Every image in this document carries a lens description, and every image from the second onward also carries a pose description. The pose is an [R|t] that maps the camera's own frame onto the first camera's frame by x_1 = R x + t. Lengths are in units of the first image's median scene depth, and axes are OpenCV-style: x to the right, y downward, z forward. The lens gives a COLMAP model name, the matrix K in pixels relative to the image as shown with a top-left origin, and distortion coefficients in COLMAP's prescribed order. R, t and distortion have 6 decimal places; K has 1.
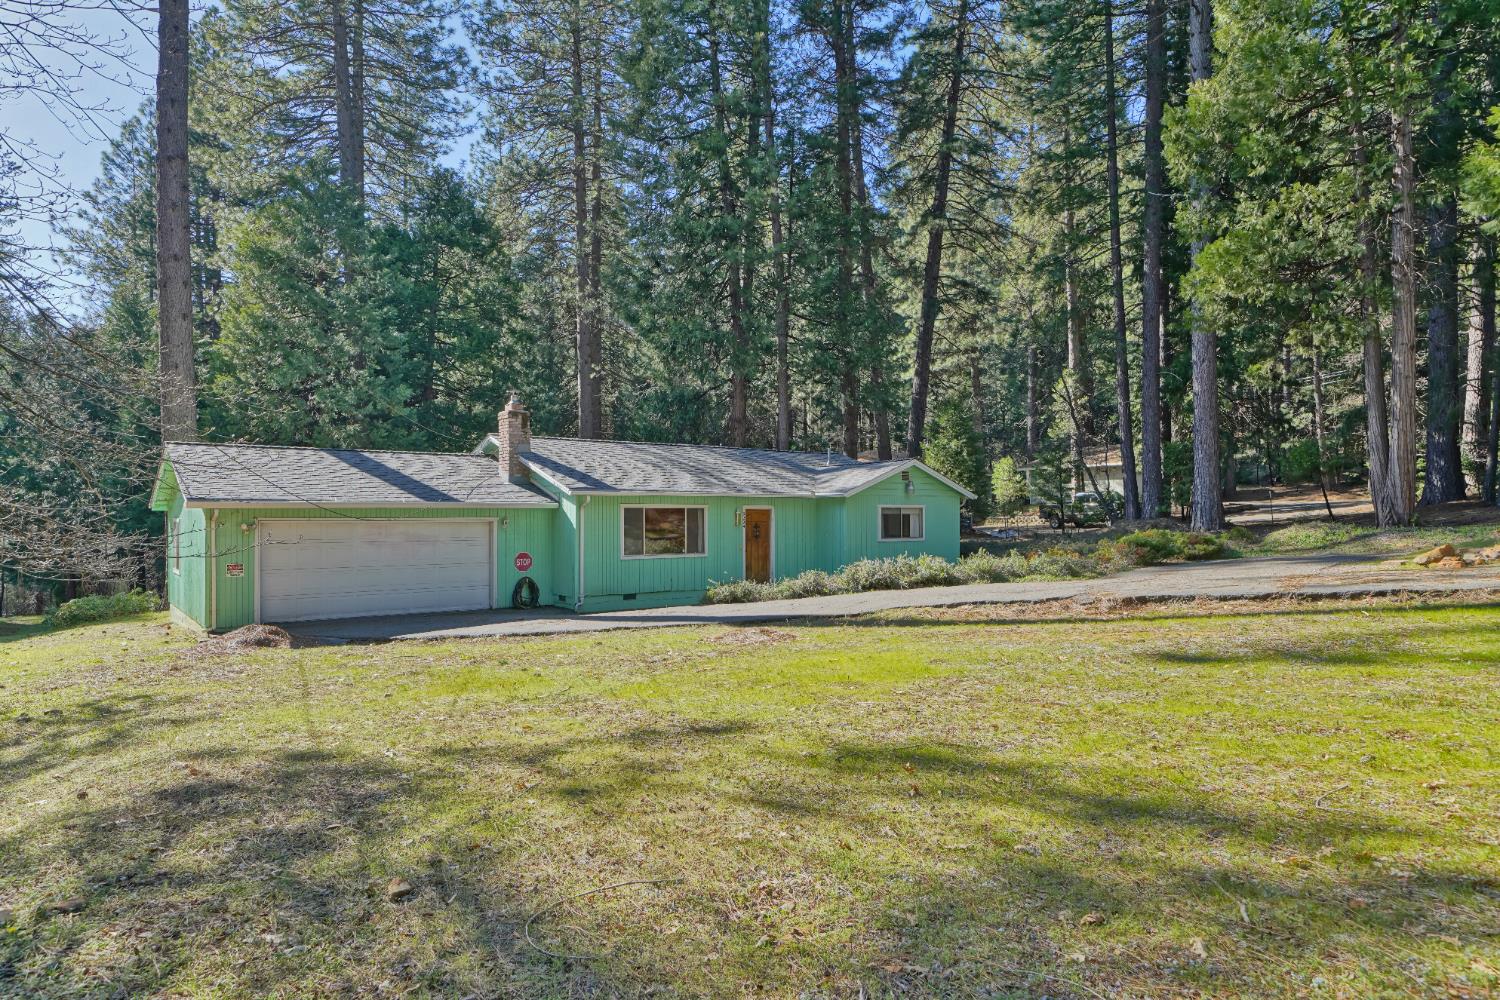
lens RADIAL K [[884.9, 0, 736.0], [0, 884.9, 502.9], [0, 0, 1]] dist [-0.003903, -0.000223]
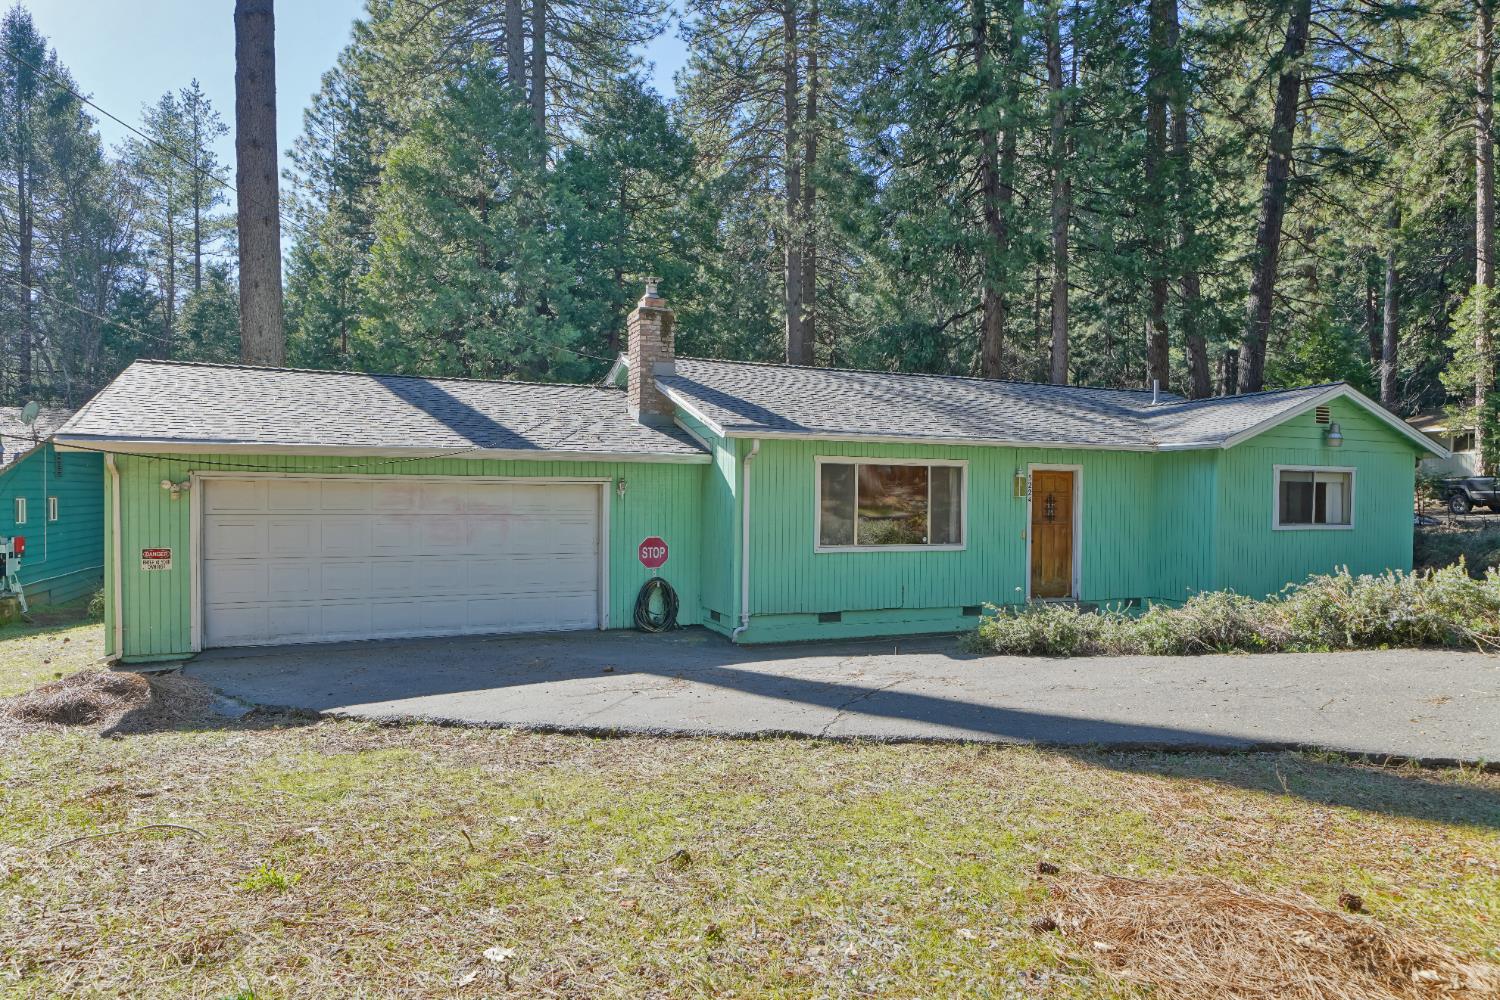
lens RADIAL K [[884.9, 0, 736.0], [0, 884.9, 502.9], [0, 0, 1]] dist [-0.003903, -0.000223]
pose [[0.968215, 0.012276, -0.249818, -0.033520], [-0.006426, 0.999686, 0.024217, 0.016633], [0.250037, -0.021842, 0.967990, 0.398099]]
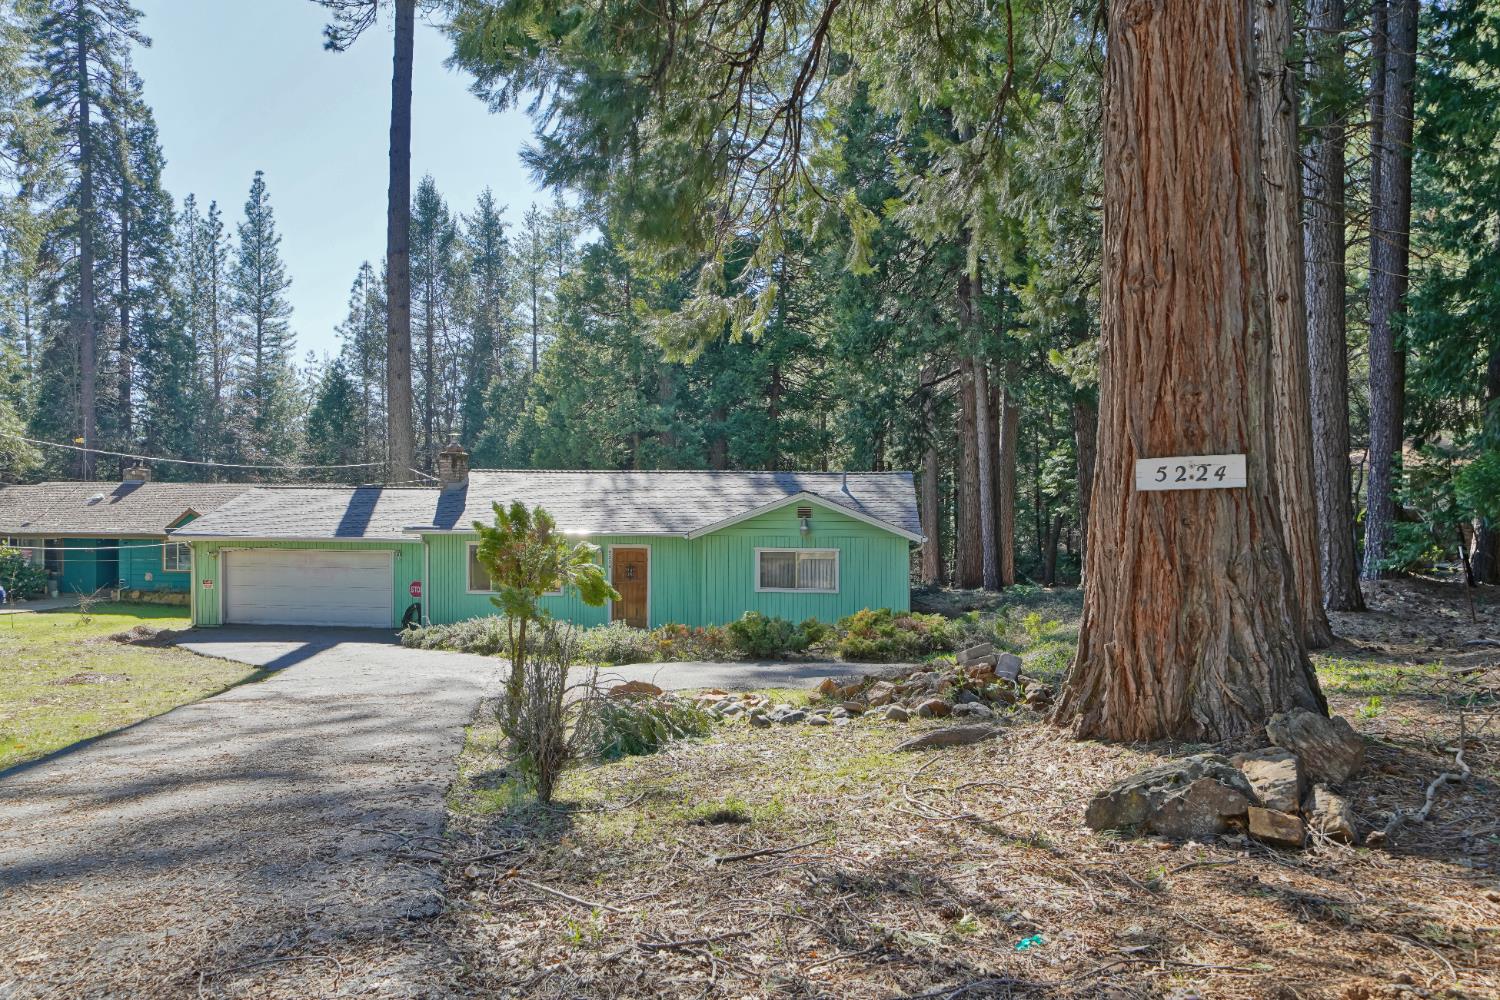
lens RADIAL K [[1005.6, 0, 753.6], [0, 1005.6, 488.5], [0, 0, 1]] dist [-0.009150, 0.000072]
pose [[0.723628, 0.002190, -0.690187, 0.882991], [0.001939, 0.999985, 0.005207, -0.062974], [0.690188, -0.005106, 0.723612, 0.336031]]
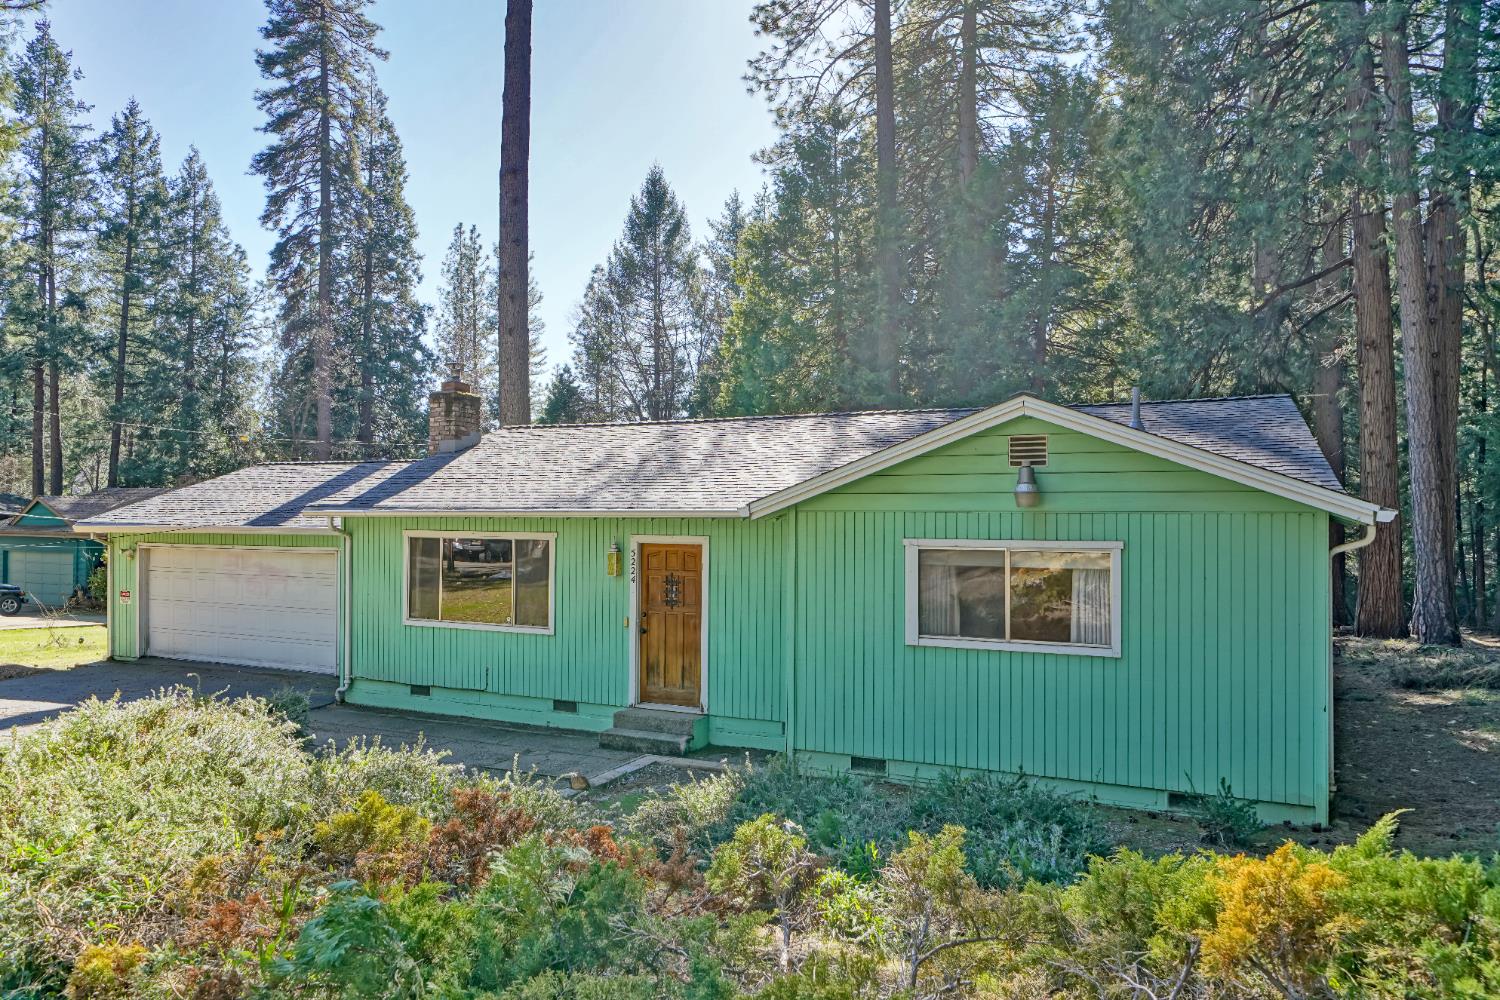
lens RADIAL K [[953.5, 0, 743.6], [0, 953.5, 499.9], [0, 0, 1]] dist [-0.009972, -0.000829]
pose [[0.483217, -0.014440, -0.875382, 0.497260], [0.004778, 0.999893, -0.013857, -0.008707], [0.875488, 0.002513, 0.483234, 0.824003]]
